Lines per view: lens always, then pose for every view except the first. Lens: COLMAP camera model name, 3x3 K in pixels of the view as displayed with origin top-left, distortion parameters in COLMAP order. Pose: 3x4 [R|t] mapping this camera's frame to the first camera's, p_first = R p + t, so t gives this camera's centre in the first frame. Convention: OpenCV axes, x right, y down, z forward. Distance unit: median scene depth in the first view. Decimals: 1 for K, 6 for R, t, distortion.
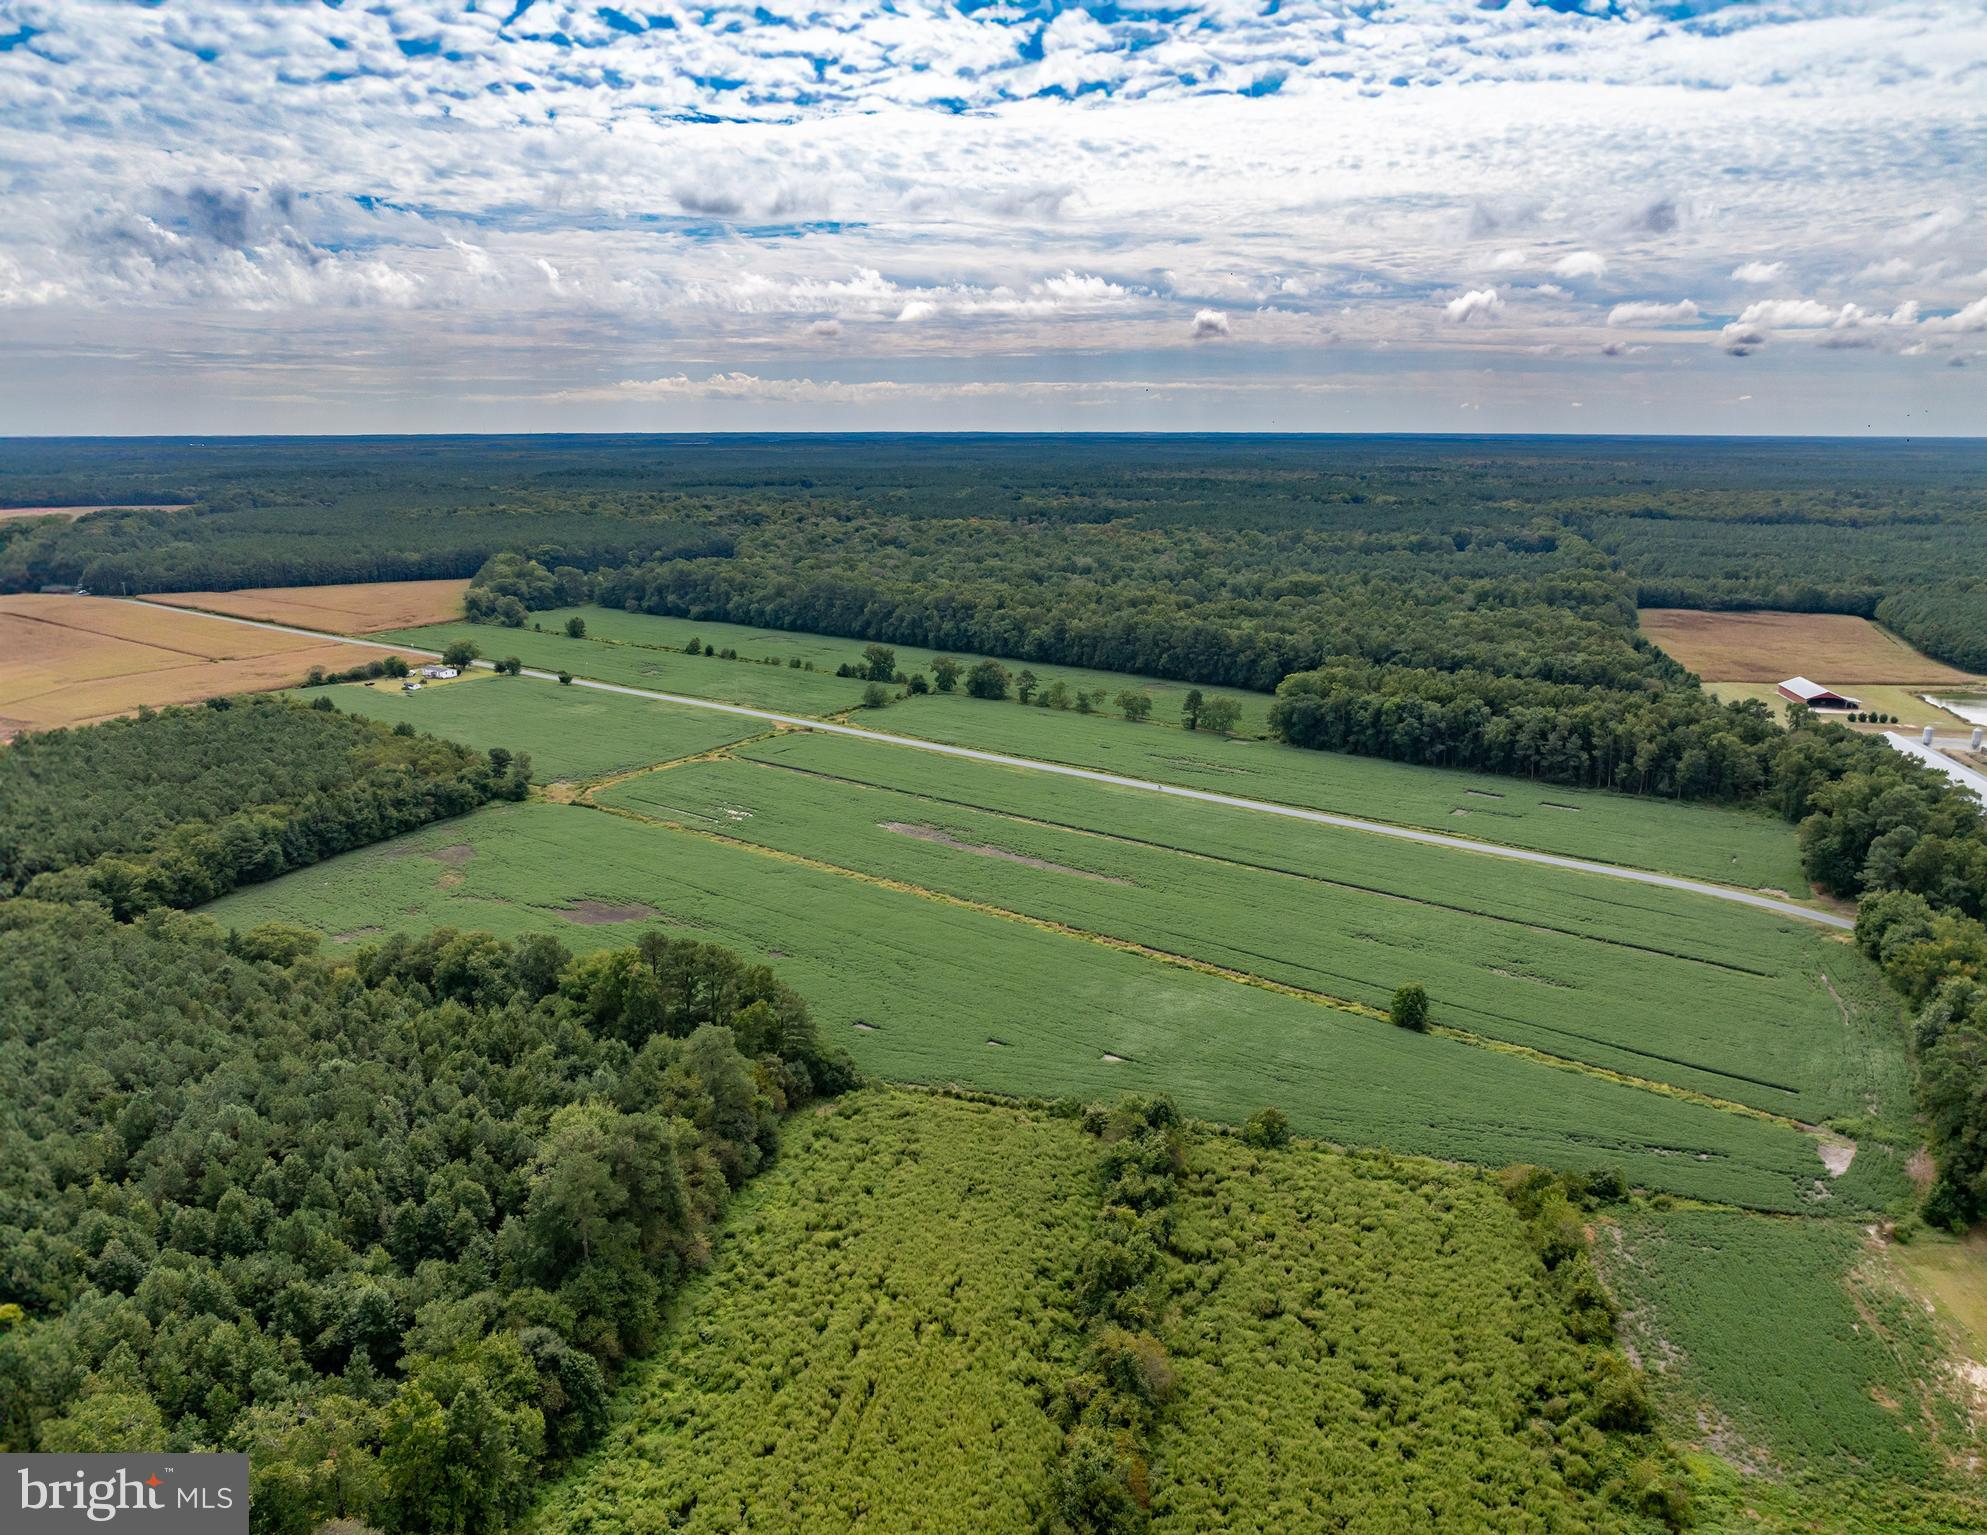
lens RADIAL K [[1354.6, 0, 1020.4], [0, 1354.6, 808.1], [0, 0, 1]] dist [-0.021564, 0.003523]
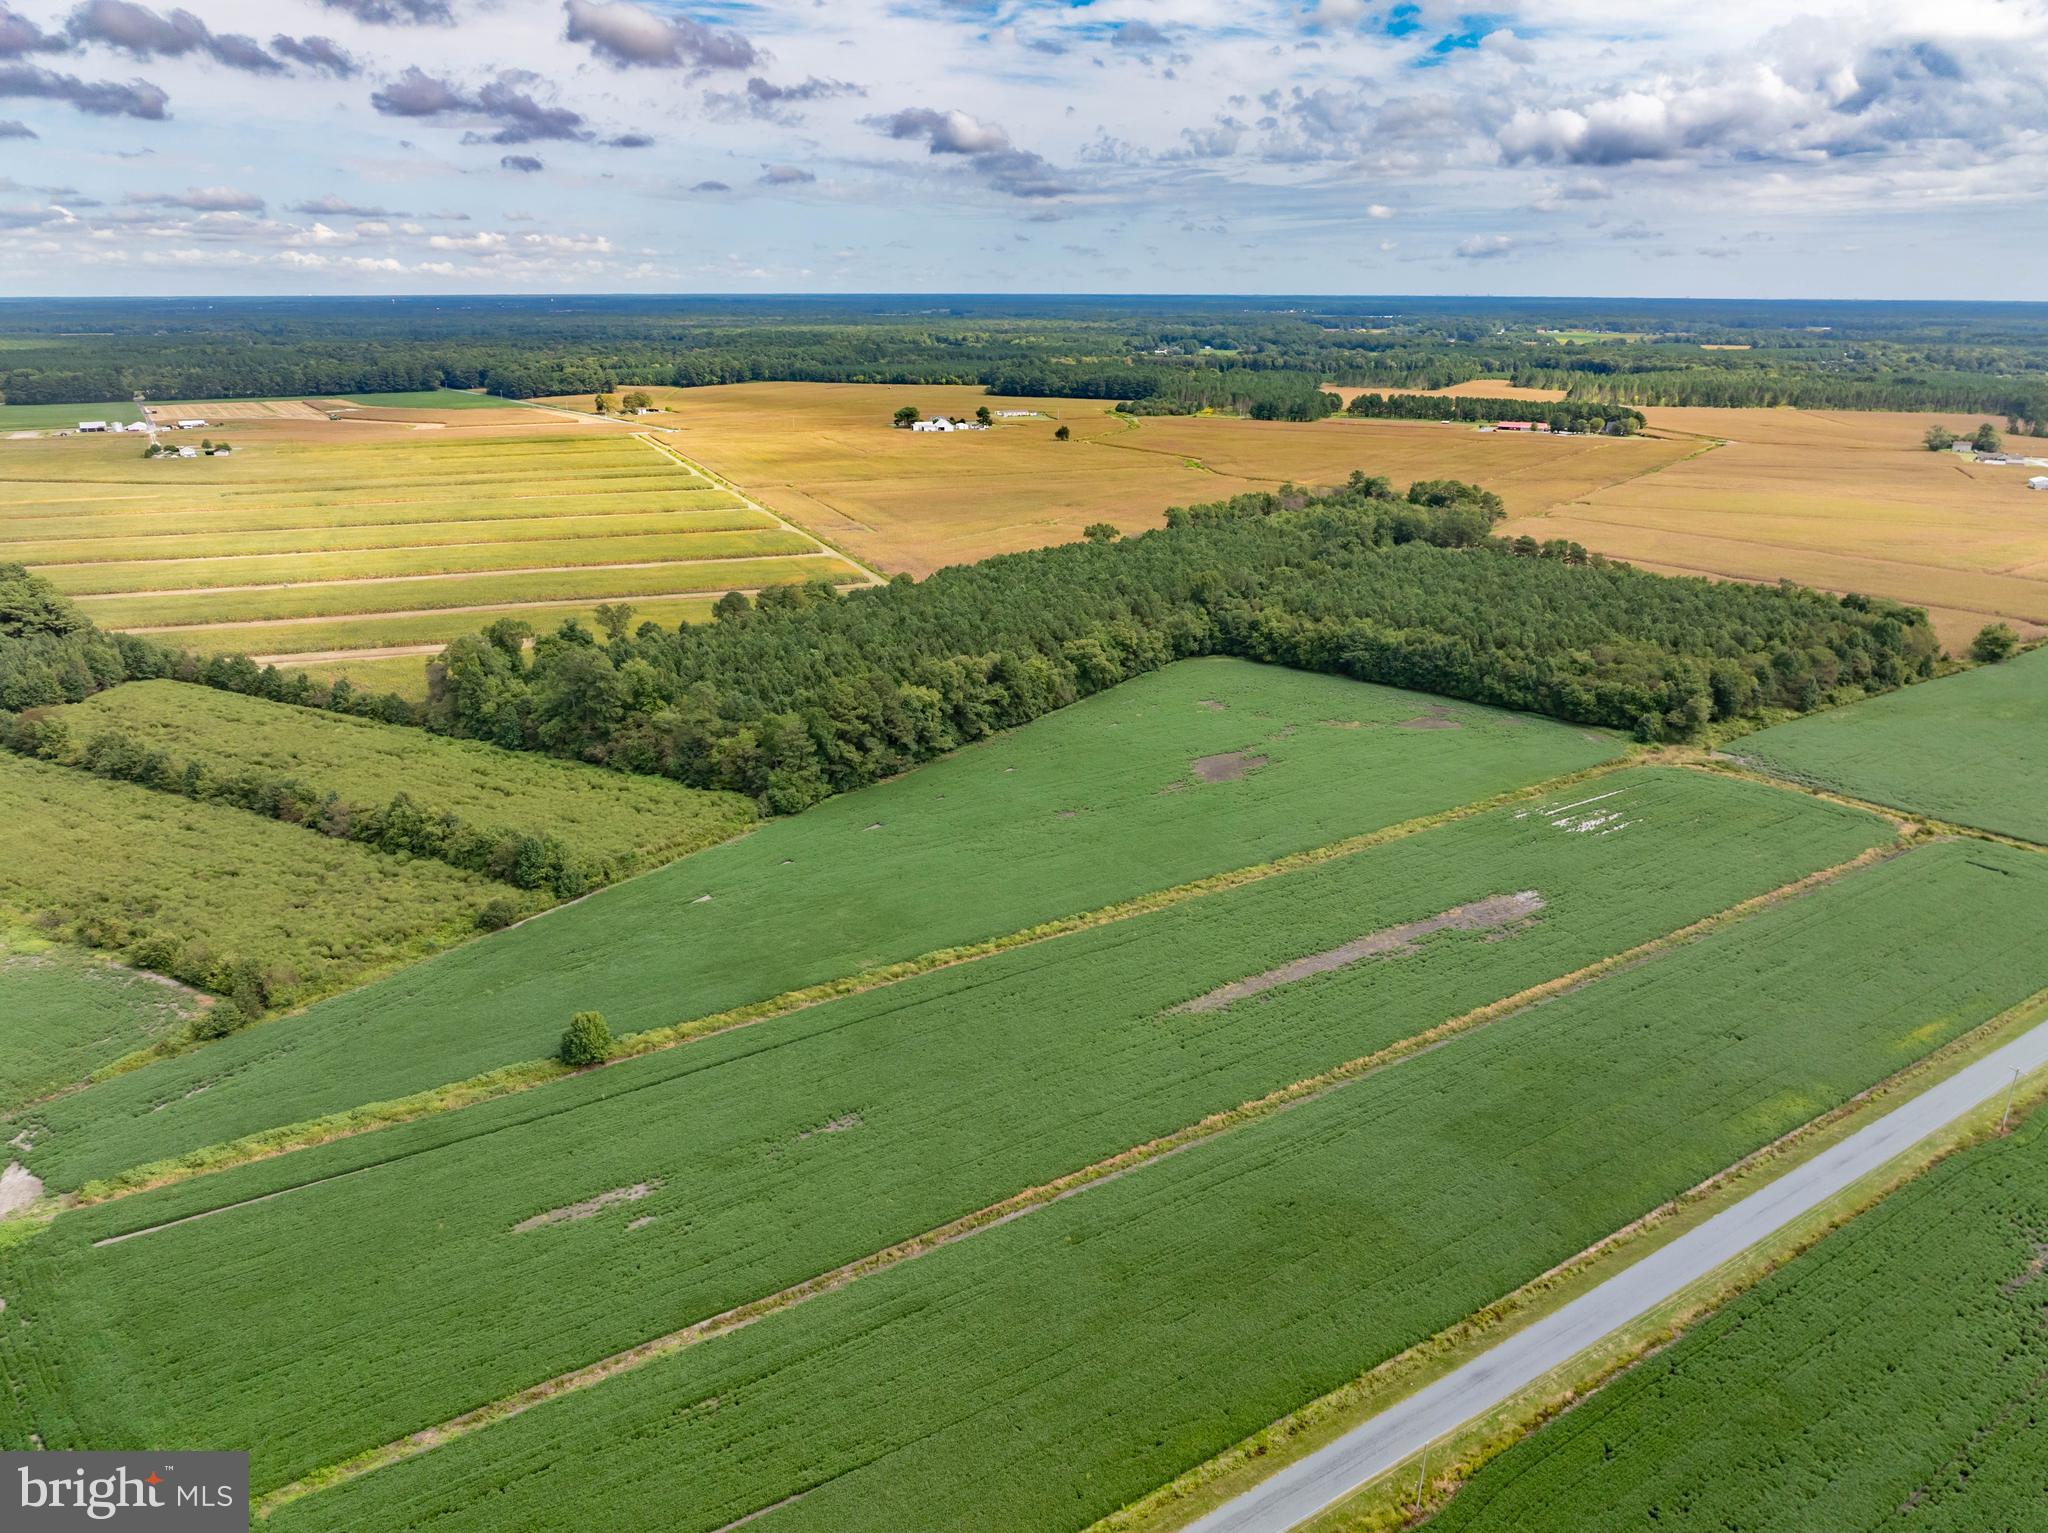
lens RADIAL K [[1438.0, 0, 1031.3], [0, 1438.0, 782.5], [0, 0, 1]] dist [-0.036013, 0.024869]
pose [[-0.327196, 0.307753, -0.893438, 0.513488], [-0.258779, 0.880154, 0.397948, -0.219236], [0.908832, 0.361410, -0.208343, 0.768342]]
